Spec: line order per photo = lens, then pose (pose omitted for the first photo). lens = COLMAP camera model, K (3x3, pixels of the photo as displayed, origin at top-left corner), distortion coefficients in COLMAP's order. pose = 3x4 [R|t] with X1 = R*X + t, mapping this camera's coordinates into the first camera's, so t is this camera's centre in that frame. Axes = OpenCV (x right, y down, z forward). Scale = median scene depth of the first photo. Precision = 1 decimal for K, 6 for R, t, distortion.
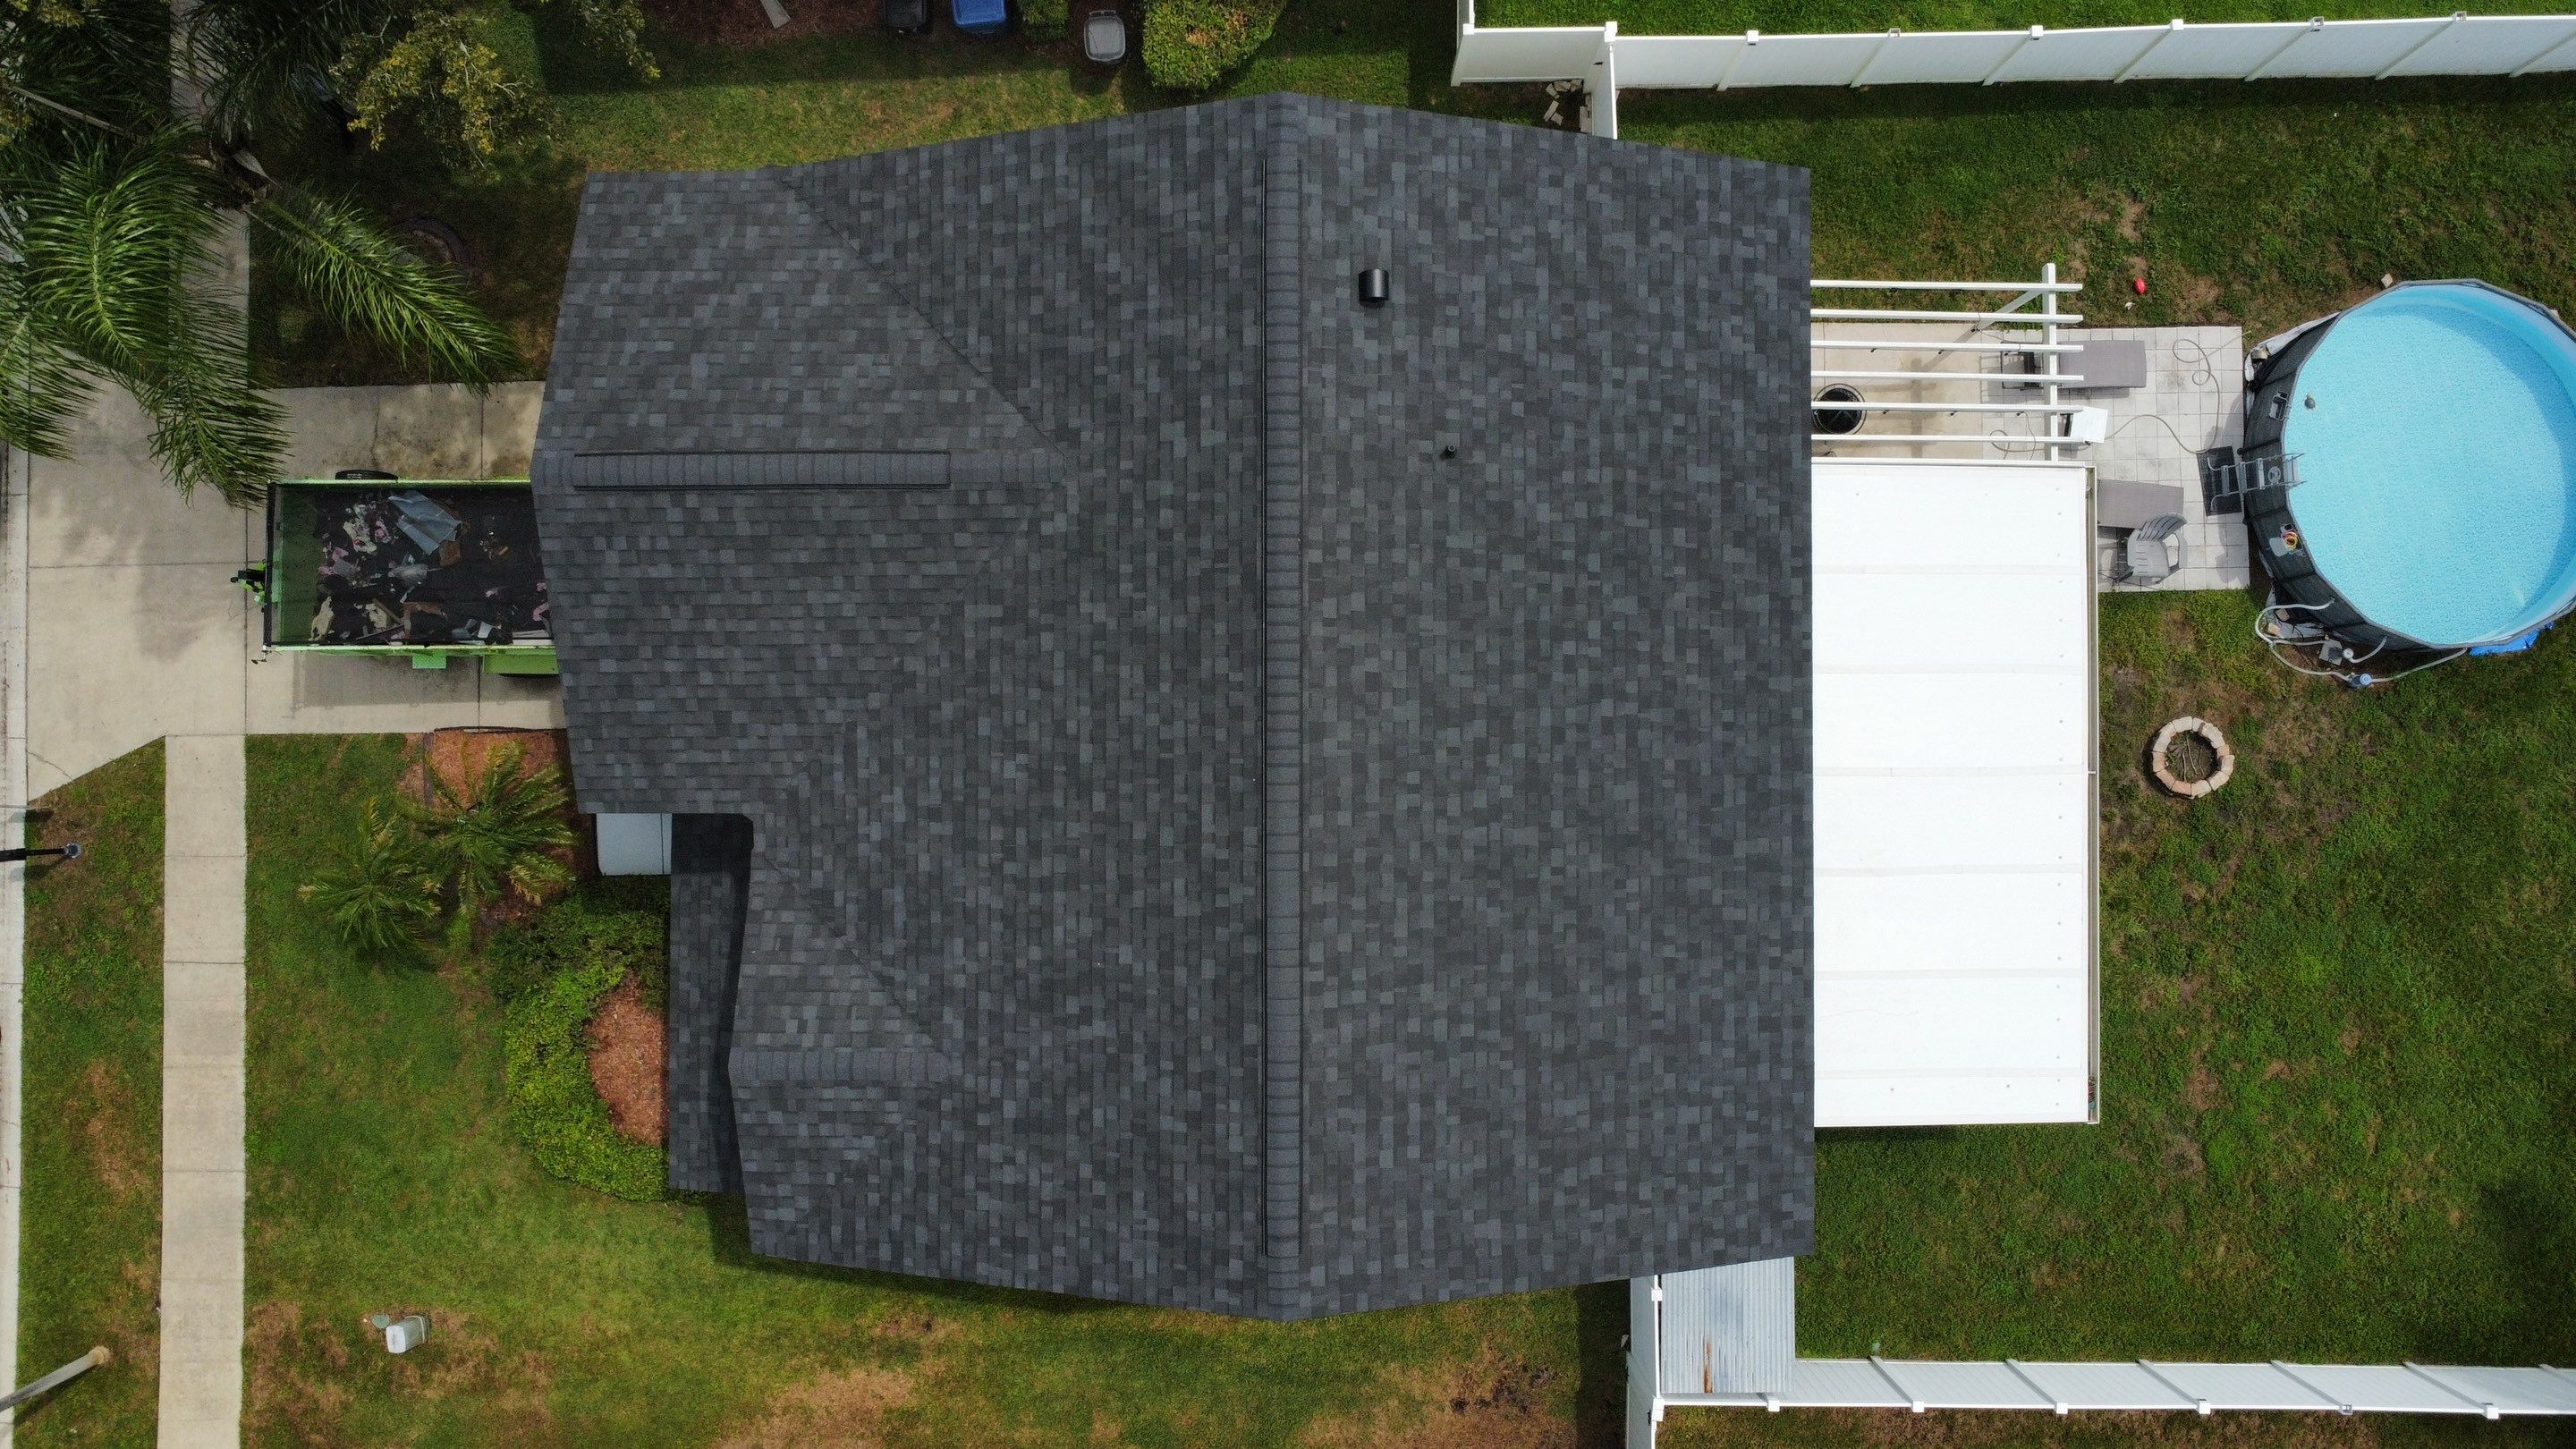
lens RADIAL K [[1874.4, 0, 1282.9], [0, 1874.4, 720.4], [0, 0, 1]] dist [-0.030034, -0.008655]
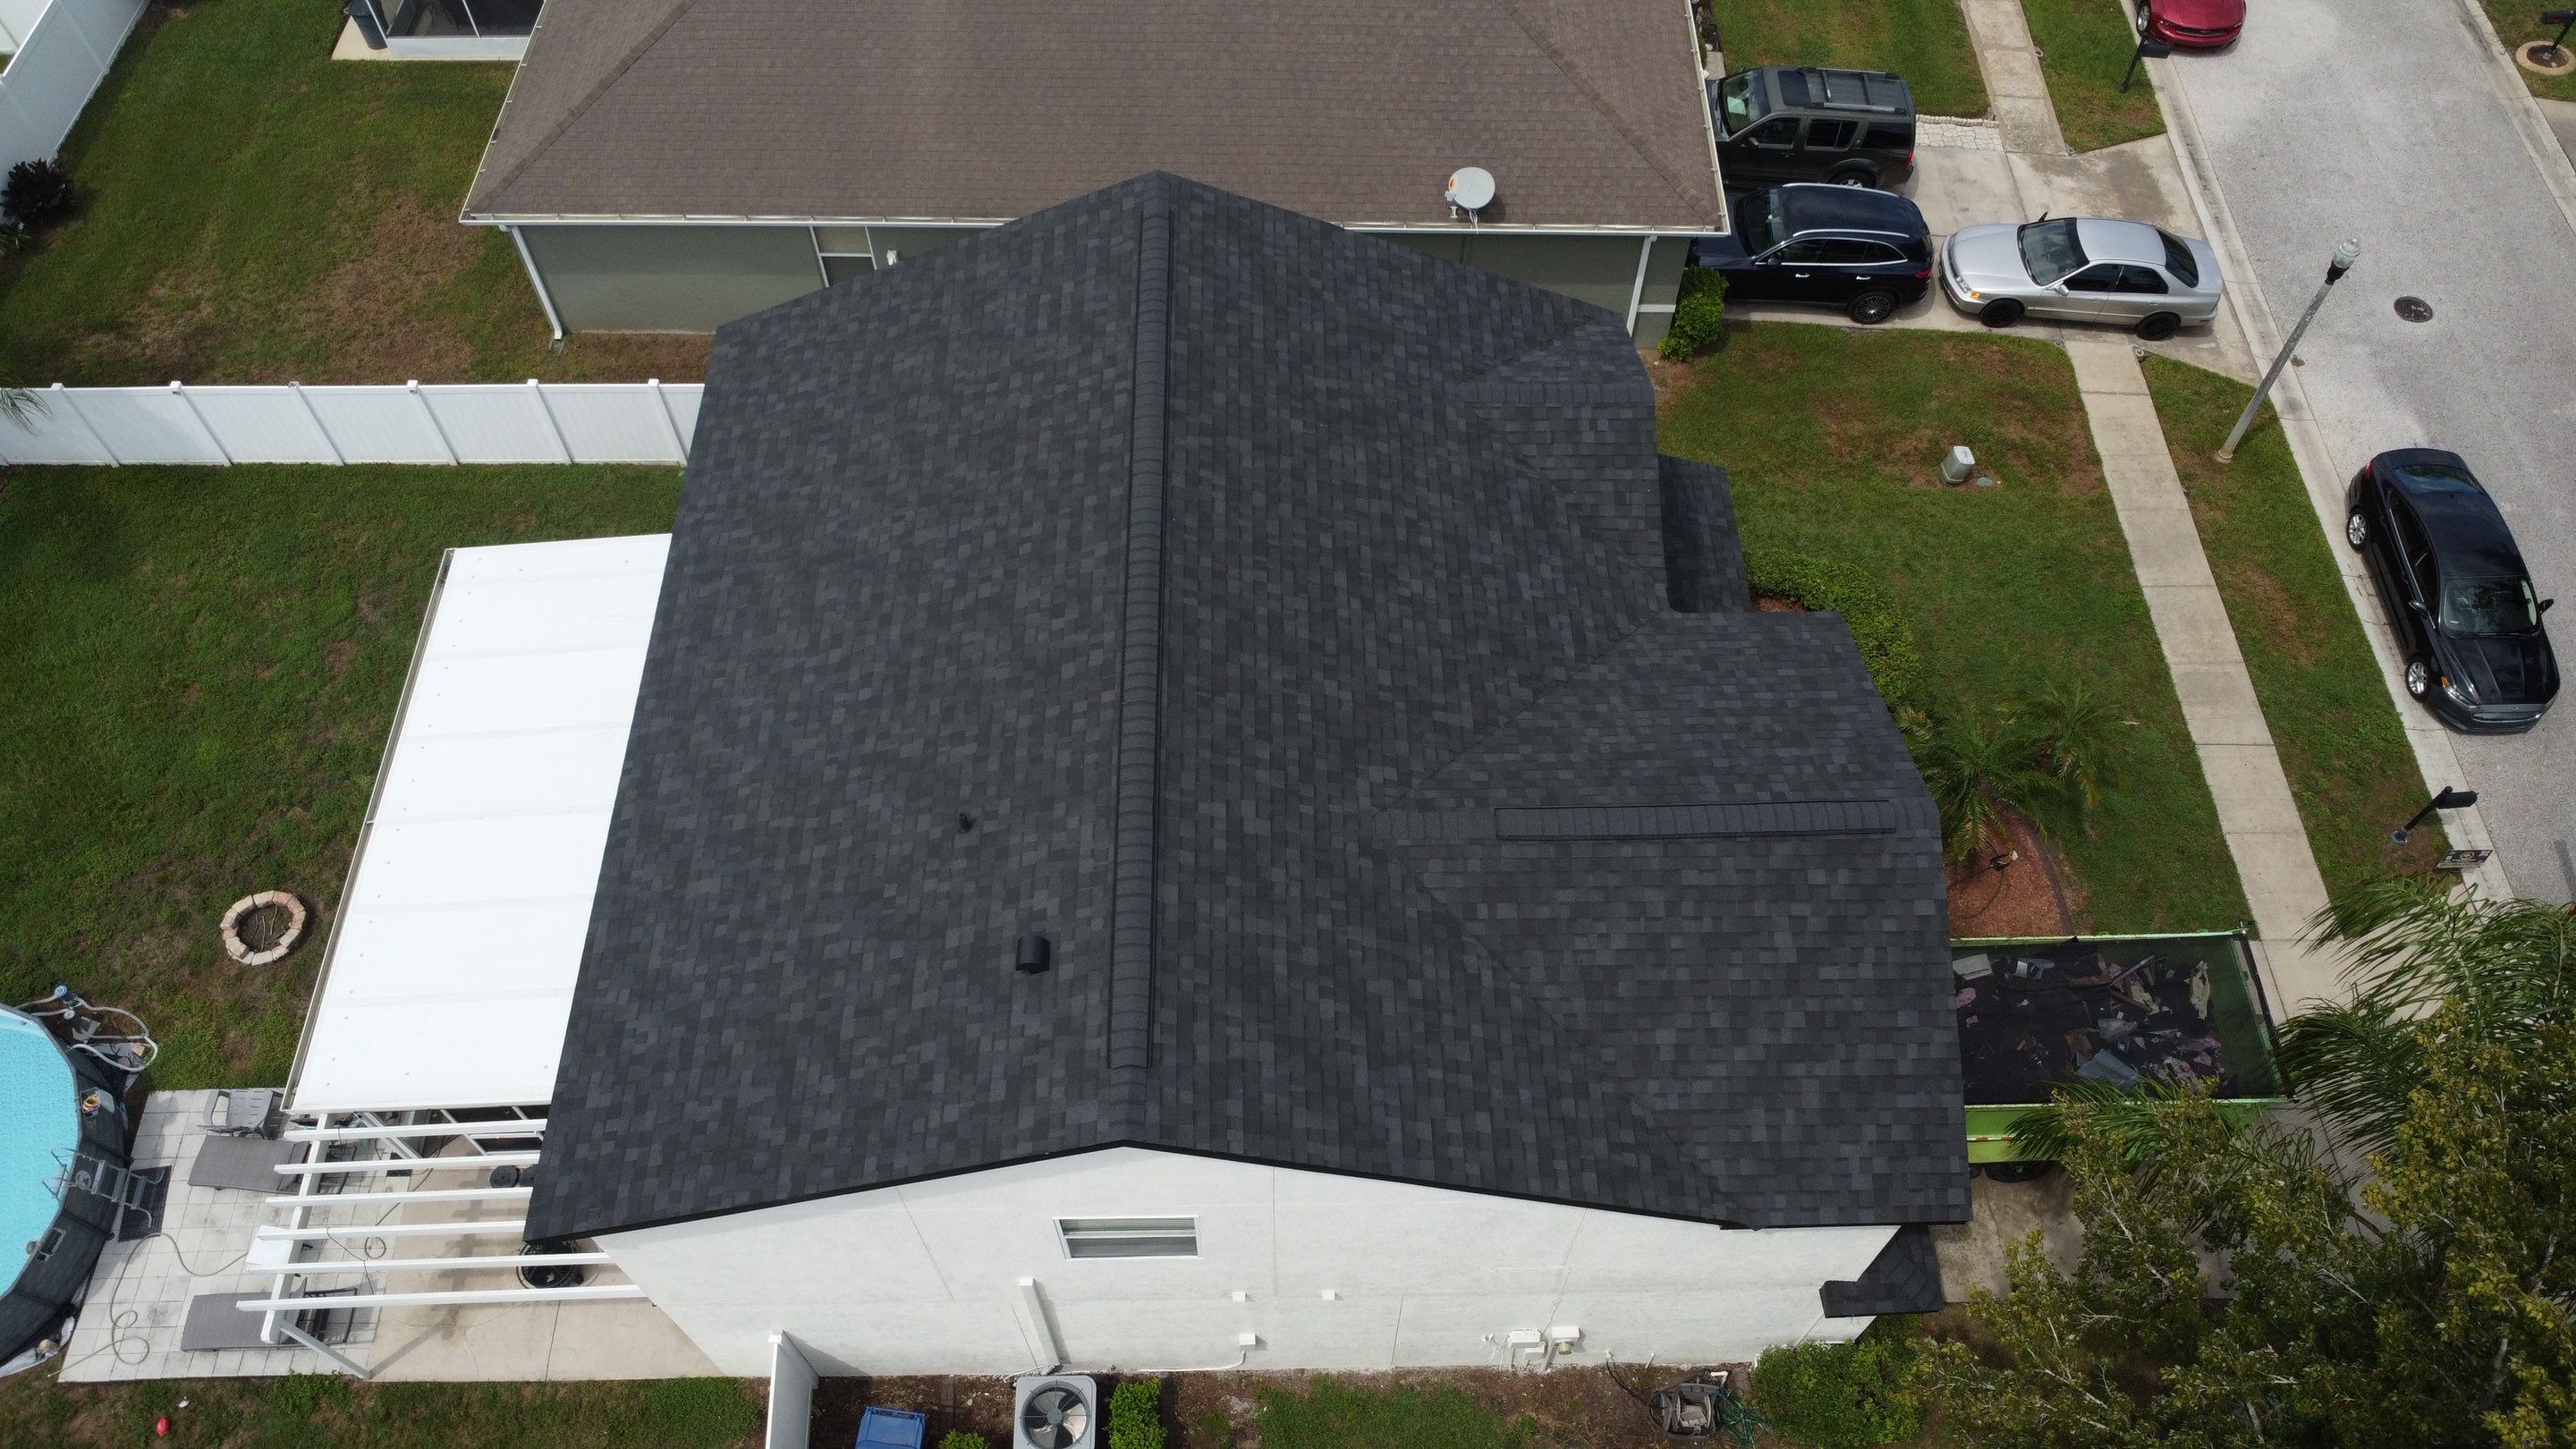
lens RADIAL K [[1874.4, 0, 1278.5], [0, 1874.4, 718.8], [0, 0, 1]] dist [-0.030034, -0.008655]
pose [[-0.999859, 0.016794, 0.000258, -0.065418], [-0.013641, -0.820904, 0.570903, -0.596634], [0.009800, 0.570819, 0.821018, 0.179495]]
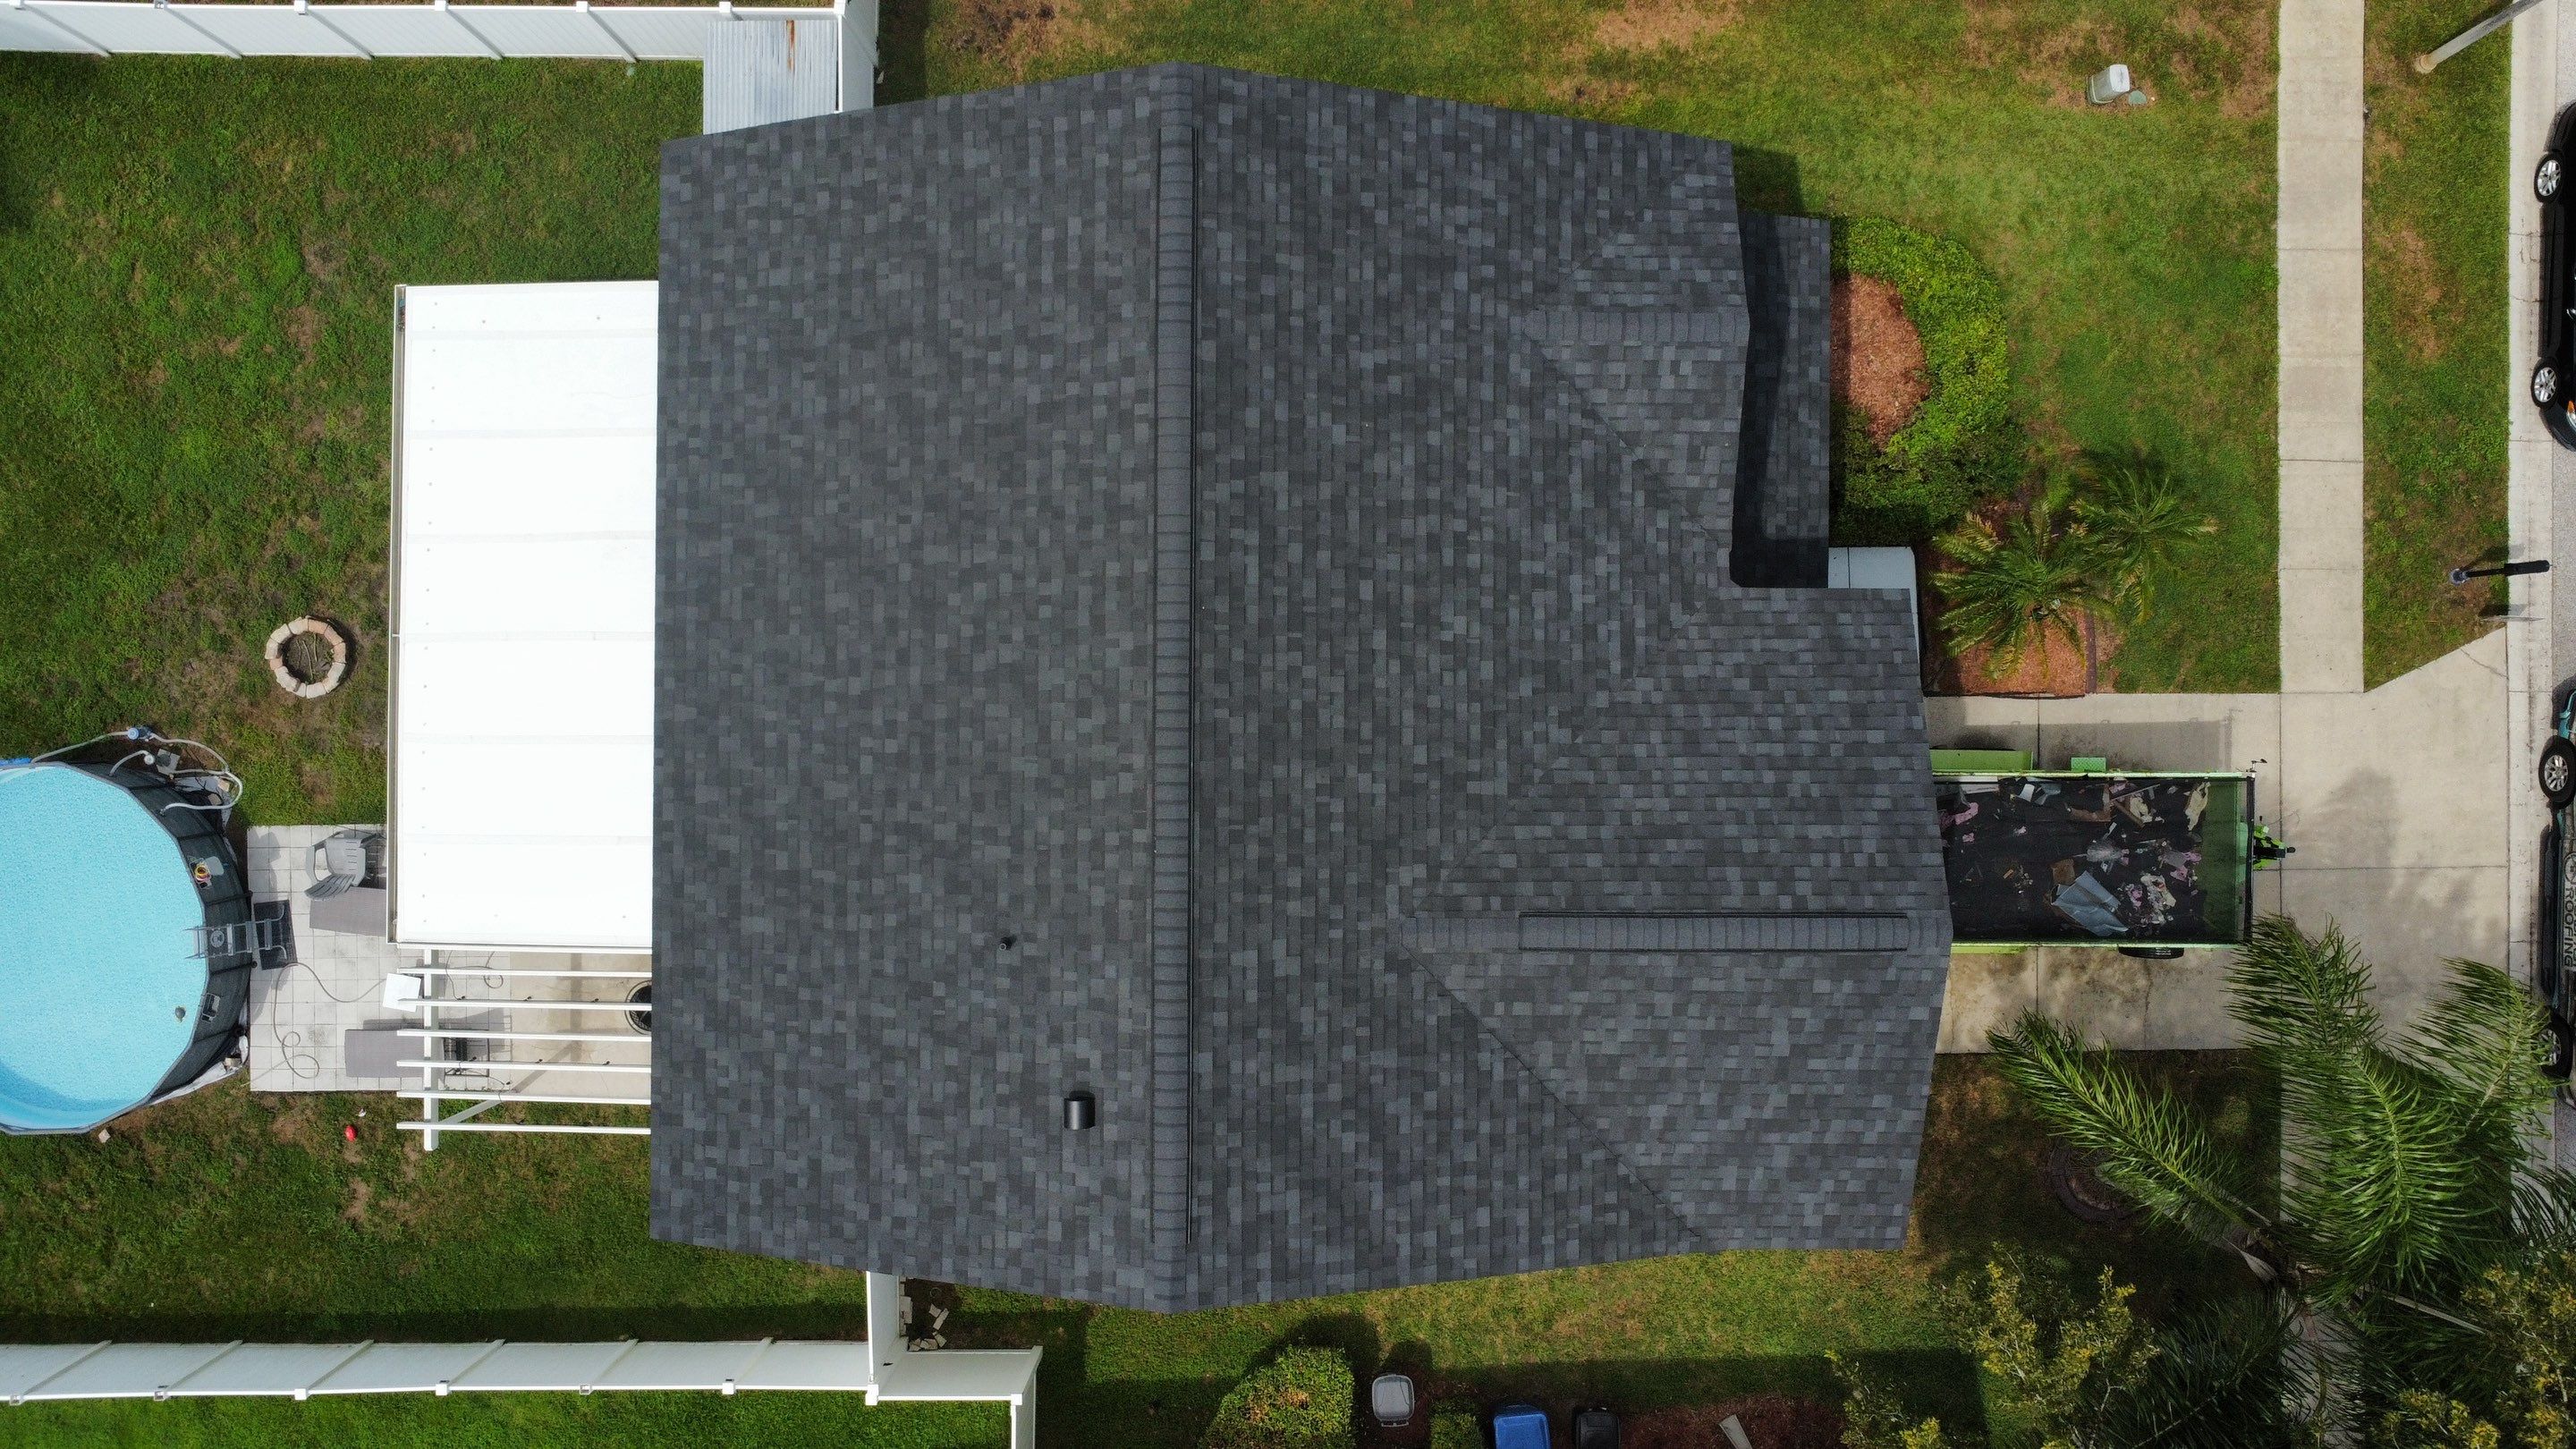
lens RADIAL K [[1874.4, 0, 1278.0], [0, 1874.4, 719.9], [0, 0, 1]] dist [-0.030034, -0.008655]
pose [[-0.999831, -0.005993, 0.017370, -0.064804], [0.006427, -0.999665, 0.025072, -0.046295], [0.017214, 0.025179, 0.999535, 0.017811]]
